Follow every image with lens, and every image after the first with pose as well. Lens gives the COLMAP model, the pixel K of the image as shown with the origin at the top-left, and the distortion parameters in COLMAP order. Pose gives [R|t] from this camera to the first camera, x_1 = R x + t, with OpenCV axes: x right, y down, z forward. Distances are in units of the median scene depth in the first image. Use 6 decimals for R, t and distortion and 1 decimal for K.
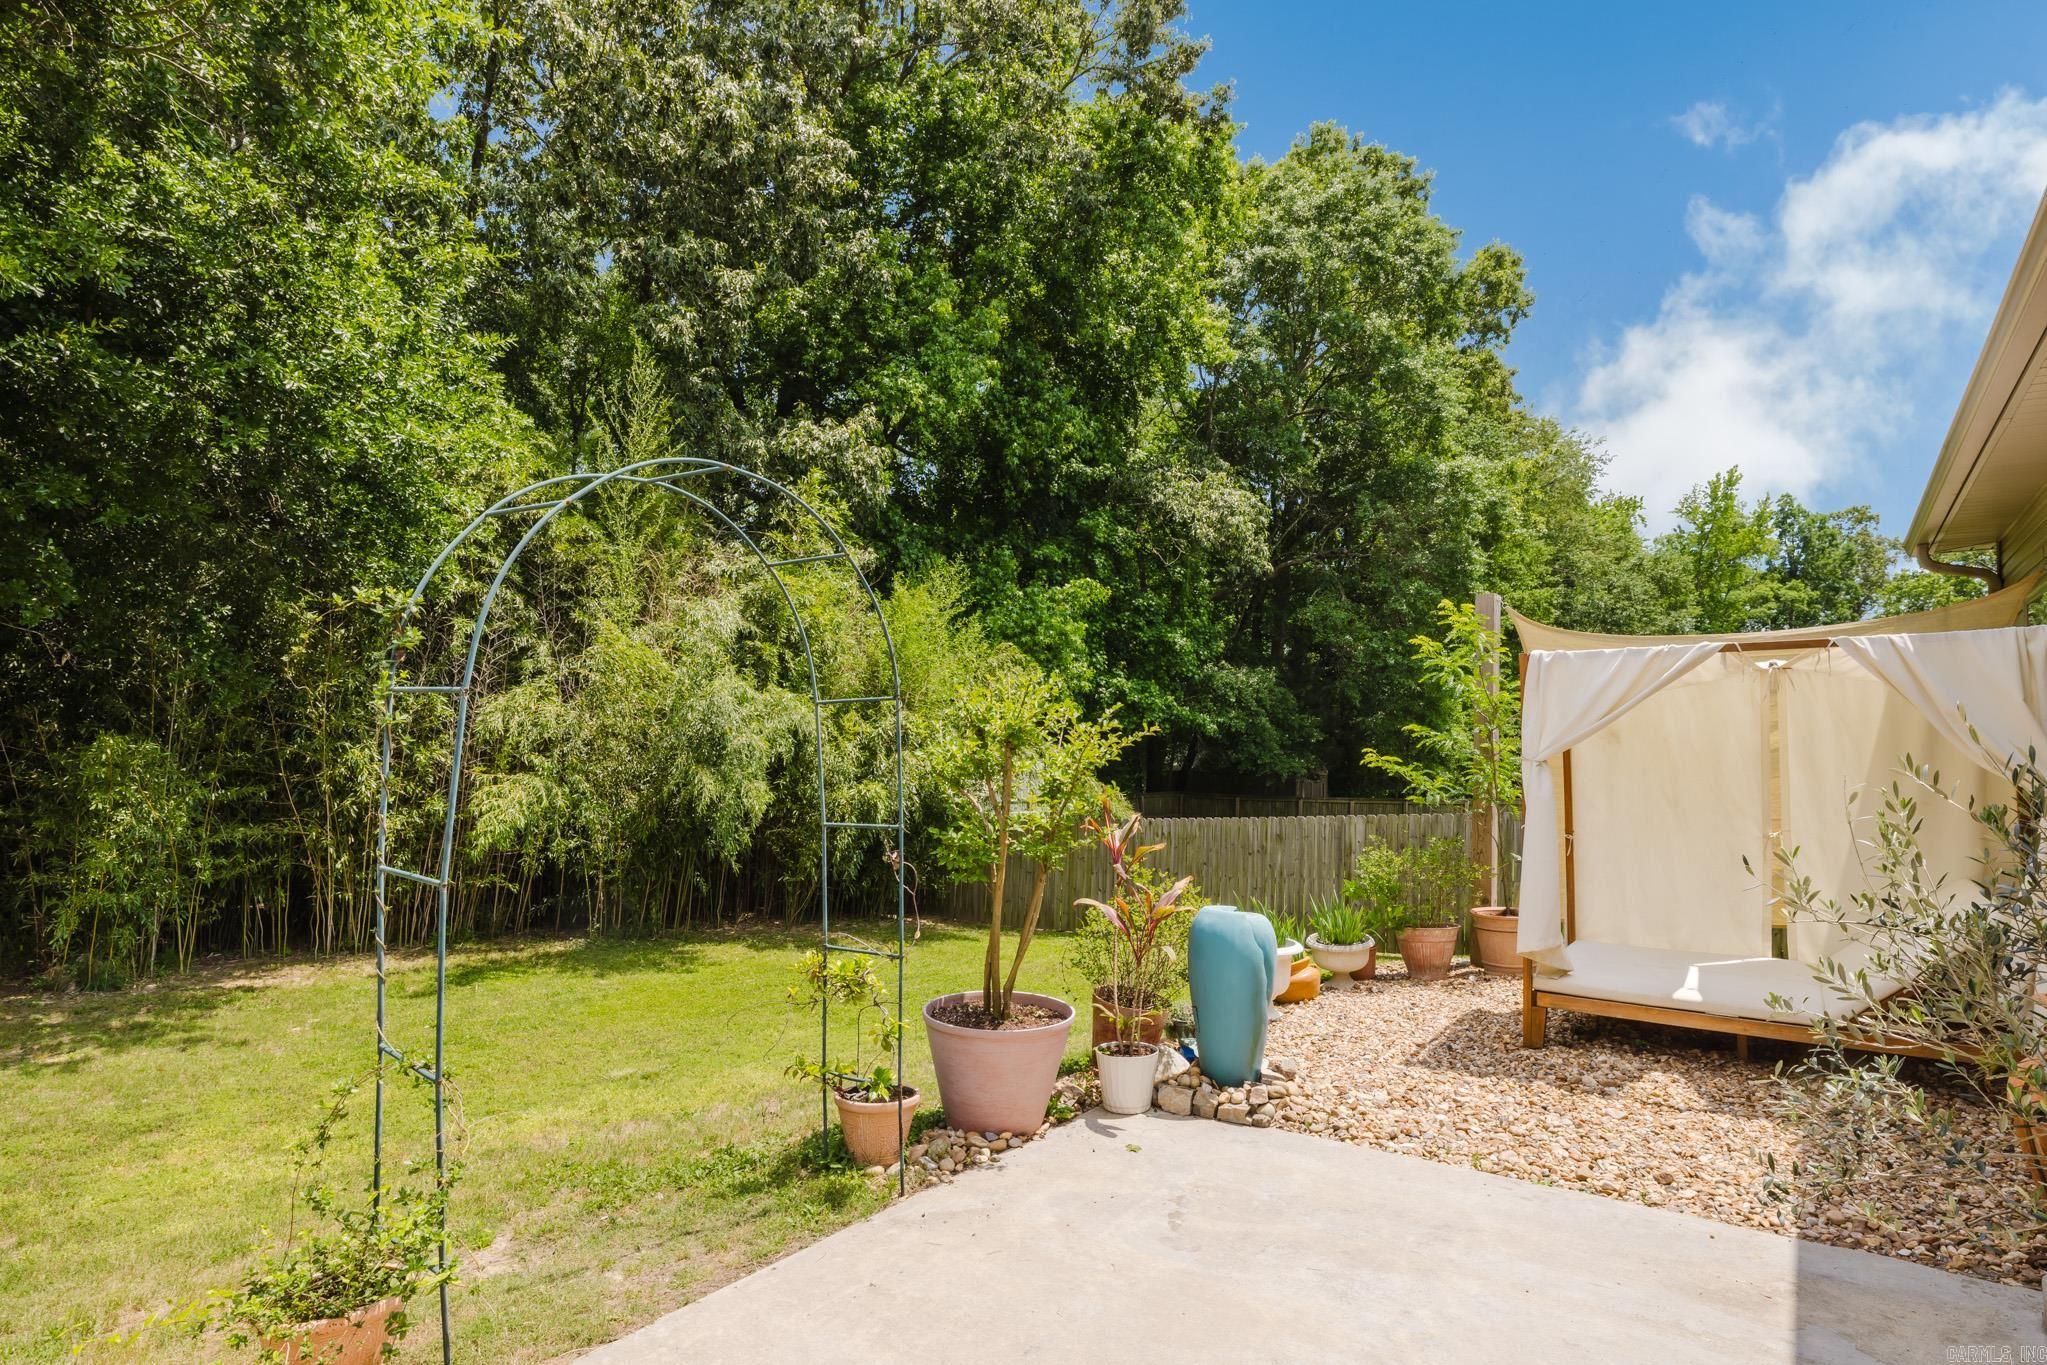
lens RADIAL K [[1062.7, 0, 1059.3], [0, 1062.7, 719.9], [0, 0, 1]] dist [-0.001965, -0.002034]
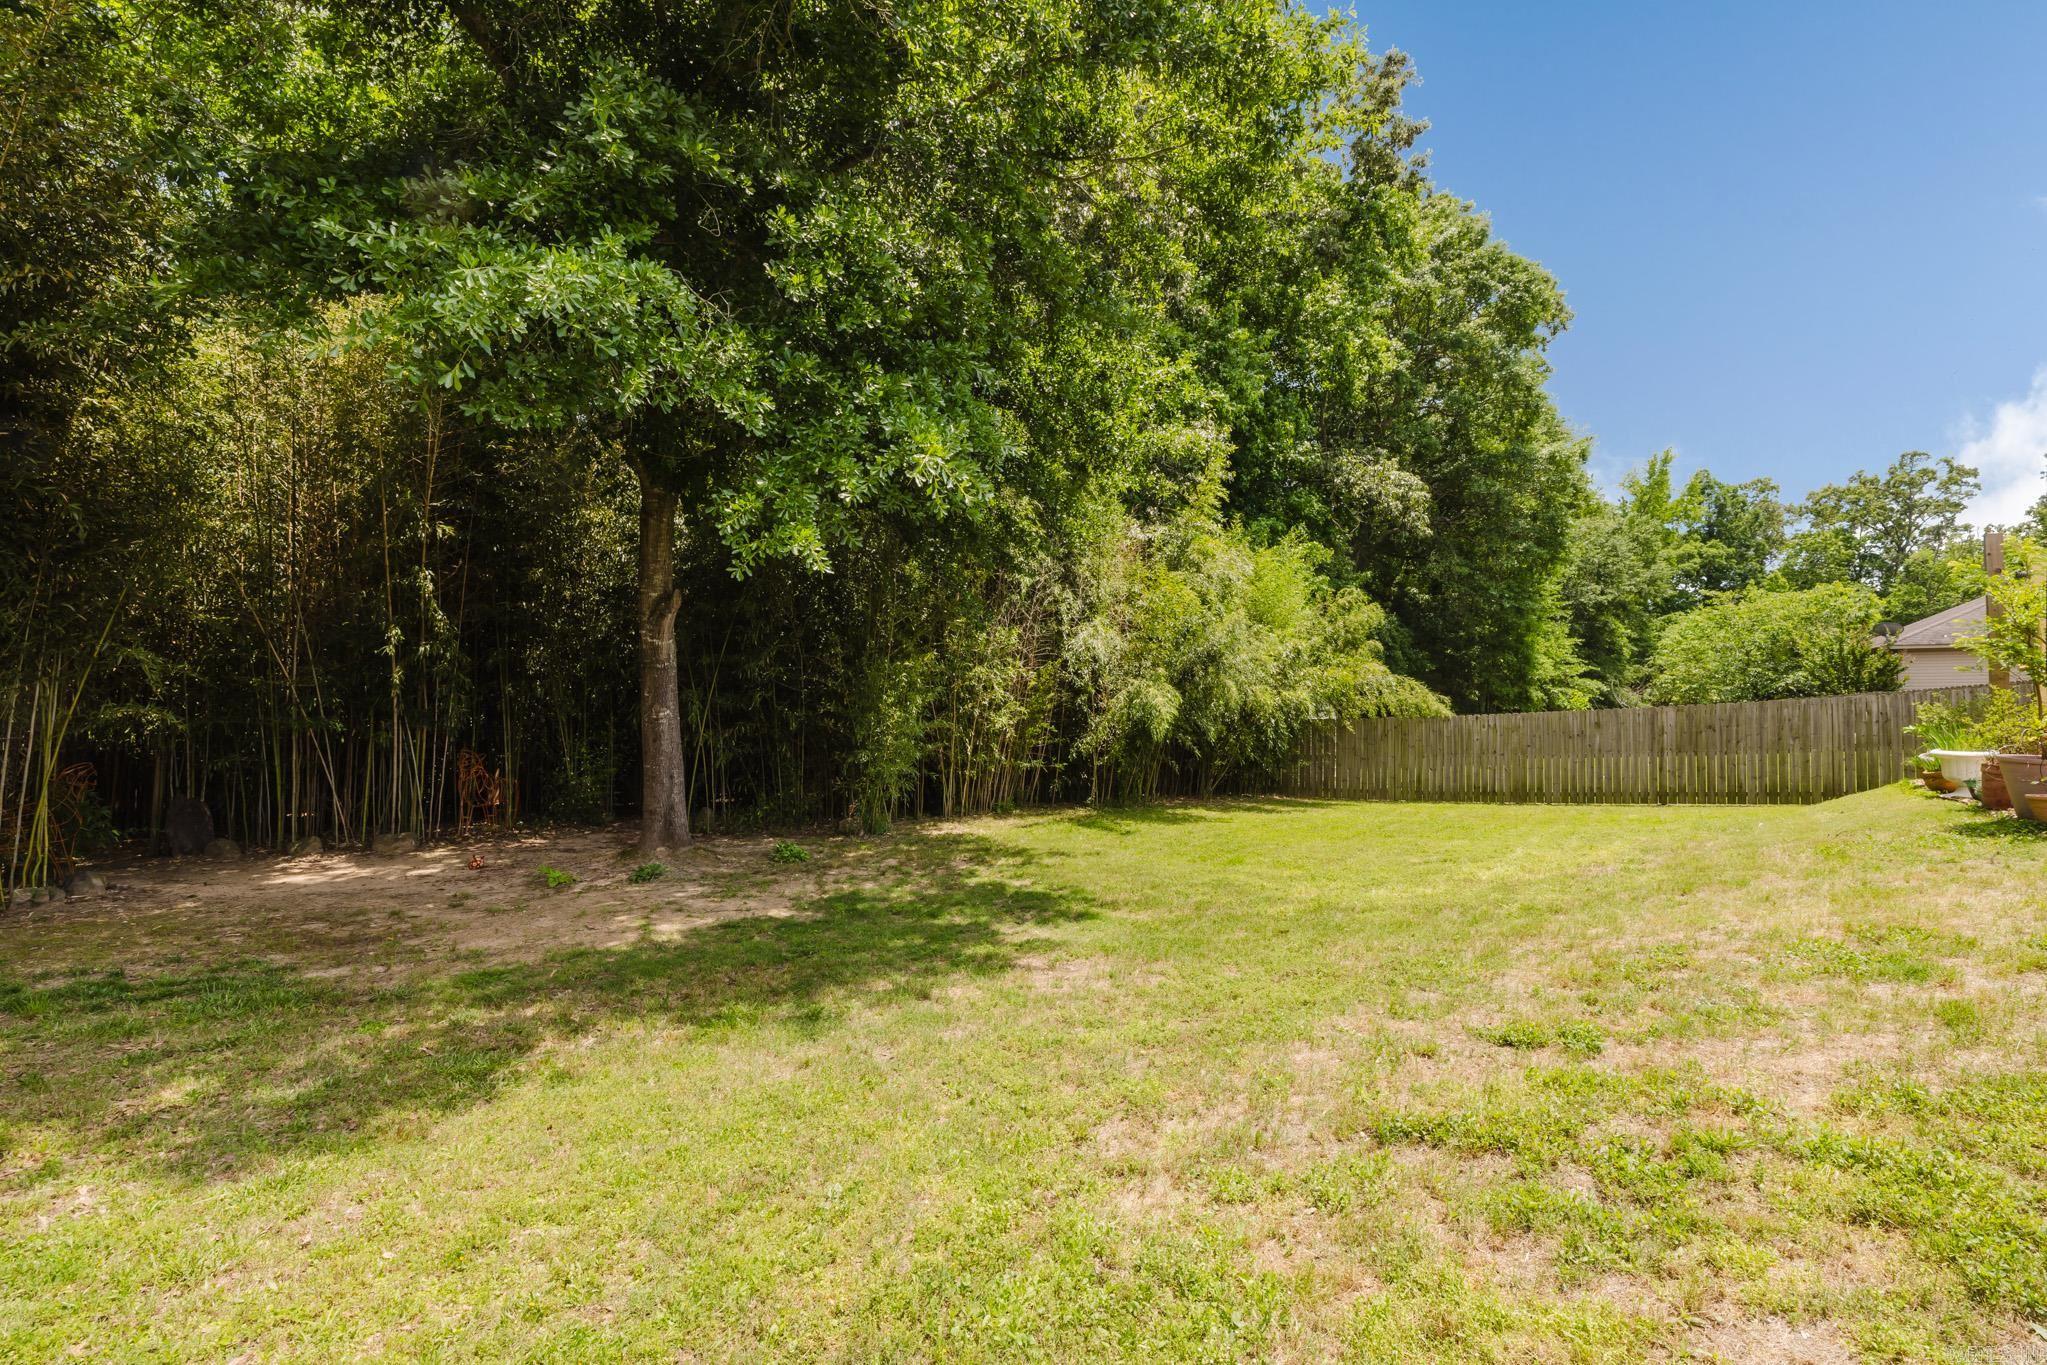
lens RADIAL K [[875.7, 0, 1026.5], [0, 875.7, 694.3], [0, 0, 1]] dist [0.001688, 0.000285]
pose [[0.999826, -0.016955, -0.007730, -0.102941], [0.017161, 0.999476, 0.027430, 0.005659], [0.007261, -0.027558, 0.999594, -0.026055]]
